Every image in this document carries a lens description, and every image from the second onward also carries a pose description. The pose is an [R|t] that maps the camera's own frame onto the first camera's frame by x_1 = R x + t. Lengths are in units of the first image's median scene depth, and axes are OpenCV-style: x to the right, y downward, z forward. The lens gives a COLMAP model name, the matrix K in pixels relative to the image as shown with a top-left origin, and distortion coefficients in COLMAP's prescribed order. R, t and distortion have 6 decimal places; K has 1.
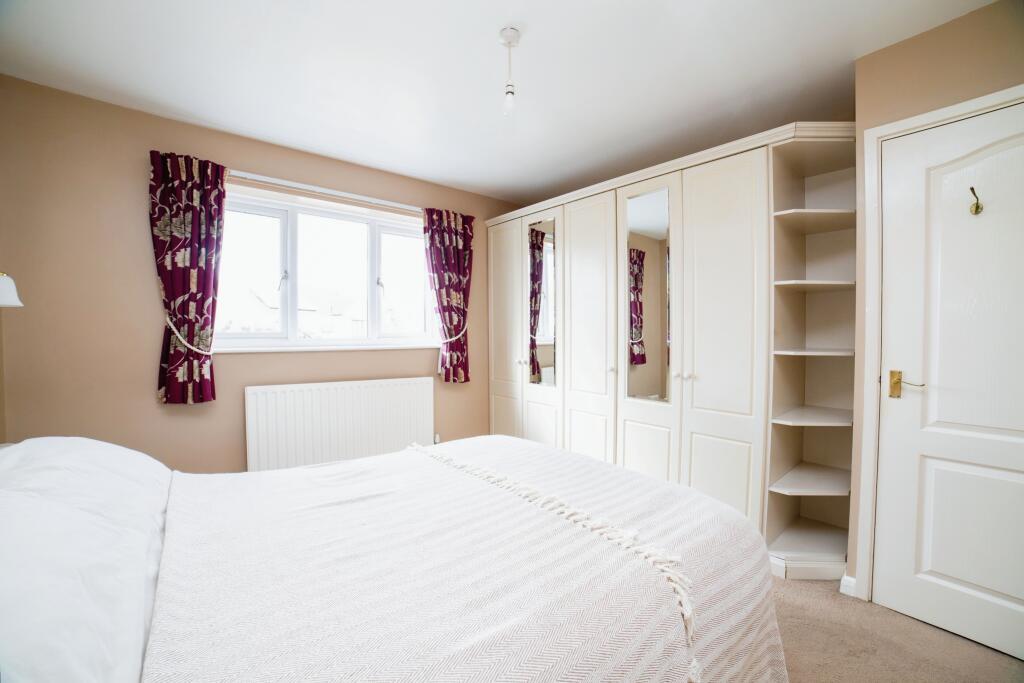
lens RADIAL K [[446.6, 0, 509.3], [0, 446.6, 344.5], [0, 0, 1]] dist [-0.001502, -0.000129]
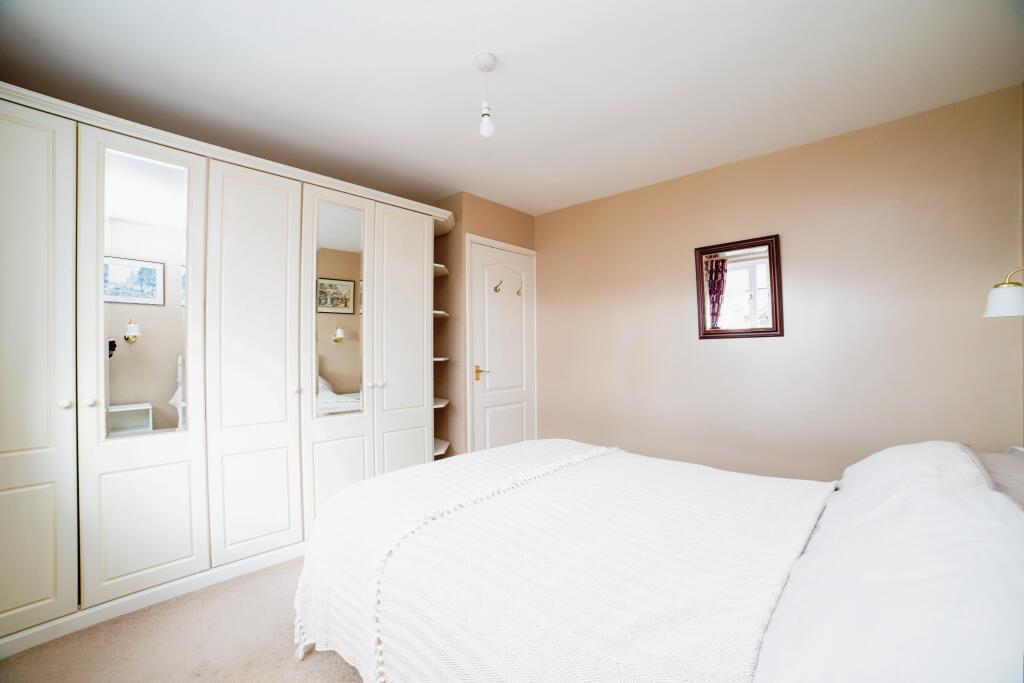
lens RADIAL K [[446.6, 0, 509.3], [0, 446.6, 344.5], [0, 0, 1]] dist [-0.001502, -0.000129]
pose [[-0.137943, 0.011557, 0.990373, -1.022783], [0.032611, 0.999443, -0.007120, -0.012847], [-0.989903, 0.031315, -0.138243, 1.115553]]
